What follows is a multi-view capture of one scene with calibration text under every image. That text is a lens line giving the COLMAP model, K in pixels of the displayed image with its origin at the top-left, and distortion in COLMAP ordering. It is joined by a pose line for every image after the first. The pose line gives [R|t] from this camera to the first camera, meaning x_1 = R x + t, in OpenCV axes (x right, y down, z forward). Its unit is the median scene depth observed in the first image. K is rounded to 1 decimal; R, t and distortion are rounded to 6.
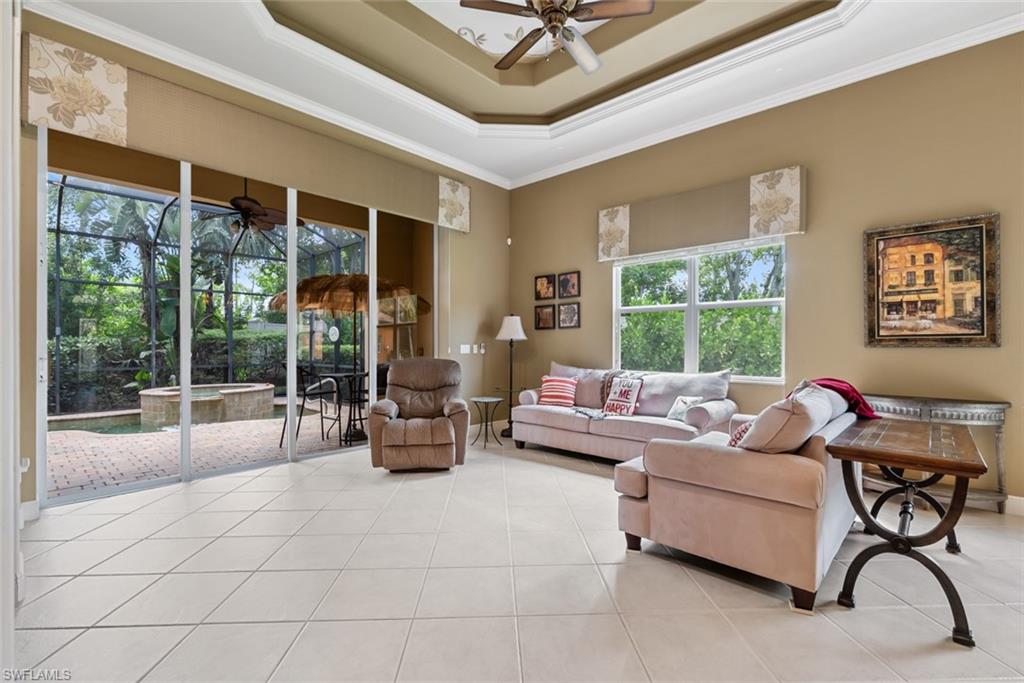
lens RADIAL K [[454.4, 0, 508.9], [0, 454.4, 347.8], [0, 0, 1]] dist [-0.006910, 0.000206]
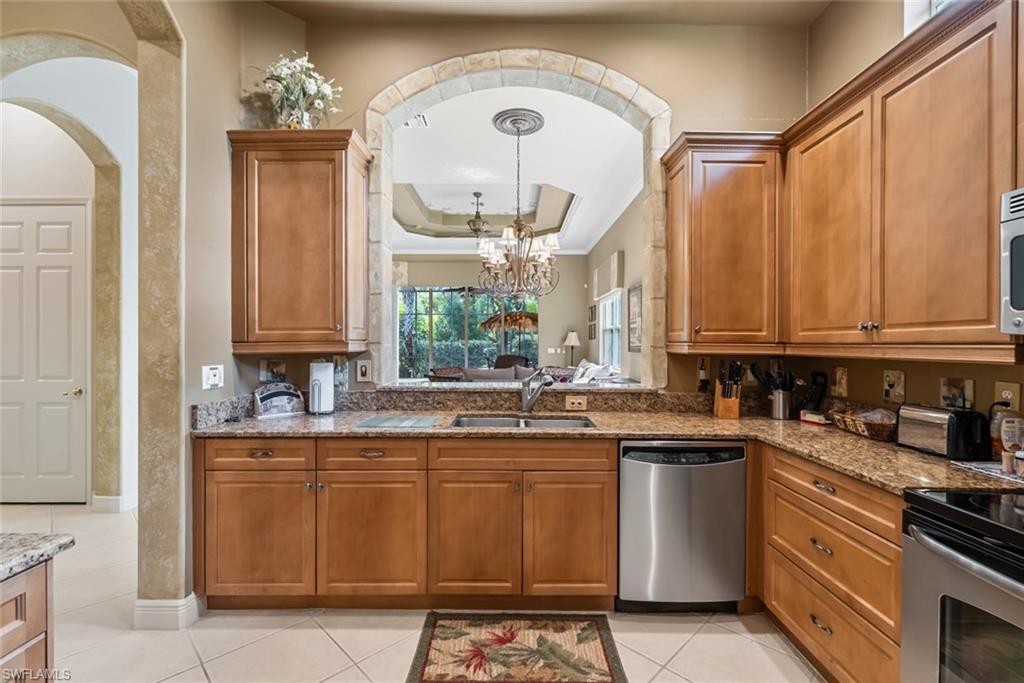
lens RADIAL K [[456.3, 0, 508.6], [0, 456.3, 340.8], [0, 0, 1]] dist [-0.002817, 0.000442]
pose [[0.672213, -0.005619, -0.740337, 1.360700], [-0.002269, 0.999951, -0.009650, -0.022461], [0.740354, 0.008166, 0.672167, -0.428464]]
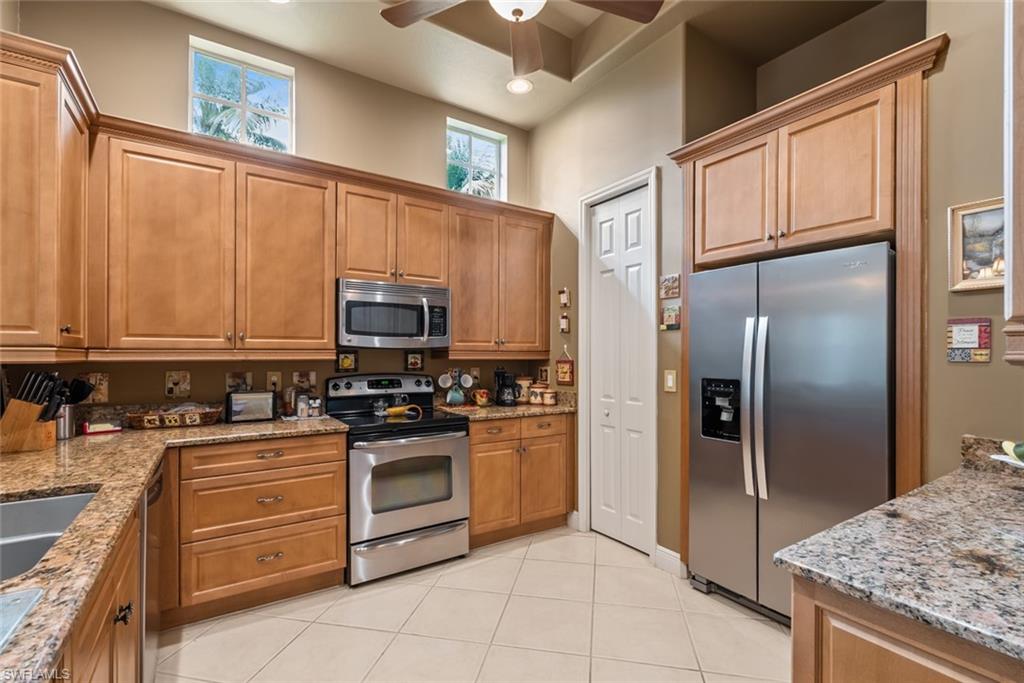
lens RADIAL K [[460.6, 0, 515.0], [0, 460.6, 350.4], [0, 0, 1]] dist [-0.002493, 0.000915]
pose [[0.236532, 0.001204, 0.971623, 0.880736], [0.002377, 0.999996, -0.001818, -0.021596], [-0.971621, 0.002740, 0.236528, -0.377459]]
